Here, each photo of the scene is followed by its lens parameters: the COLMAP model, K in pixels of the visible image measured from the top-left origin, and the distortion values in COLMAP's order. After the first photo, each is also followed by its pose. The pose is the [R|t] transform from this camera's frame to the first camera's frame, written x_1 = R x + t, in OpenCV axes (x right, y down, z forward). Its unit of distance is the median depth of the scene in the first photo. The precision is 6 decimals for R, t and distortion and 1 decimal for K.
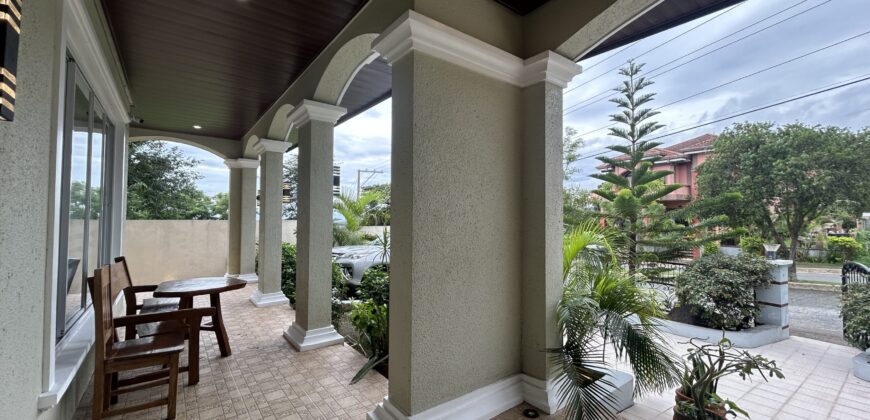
lens RADIAL K [[347.3, 0, 439.8], [0, 347.3, 212.5], [0, 0, 1]] dist [-0.001030, -0.000347]
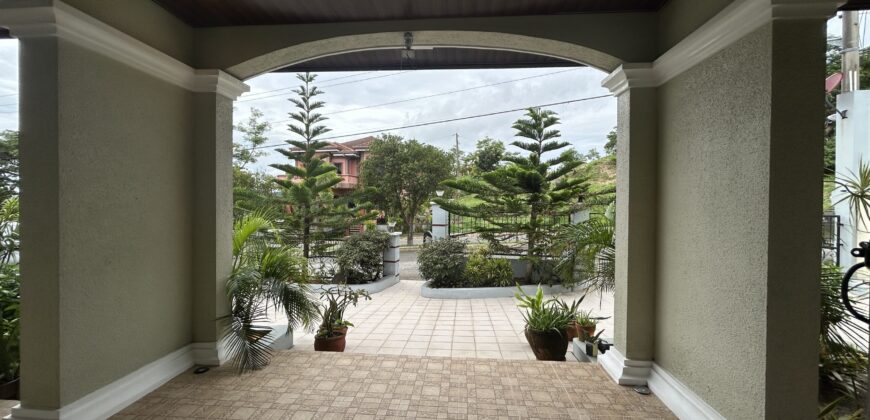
lens RADIAL K [[347.3, 0, 435.7], [0, 347.3, 207.4], [0, 0, 1]] dist [-0.001030, -0.000347]
pose [[0.673128, -0.008106, 0.739481, -0.046627], [-0.015352, 0.999571, 0.024932, -0.019037], [-0.739367, -0.028135, 0.672715, -0.239679]]
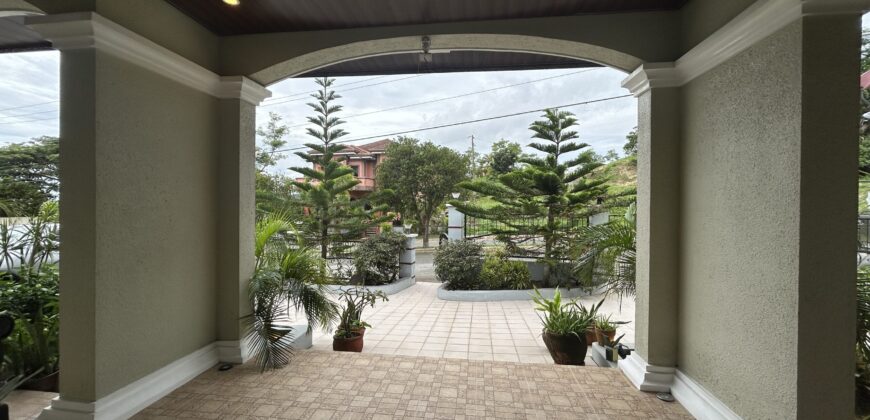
lens RADIAL K [[347.3, 0, 435.8], [0, 347.3, 207.4], [0, 0, 1]] dist [-0.001030, -0.000347]
pose [[0.704843, -0.003778, 0.709353, -0.052444], [-0.014277, 0.999708, 0.019511, -0.019259], [-0.709219, -0.023879, 0.704583, -0.239106]]
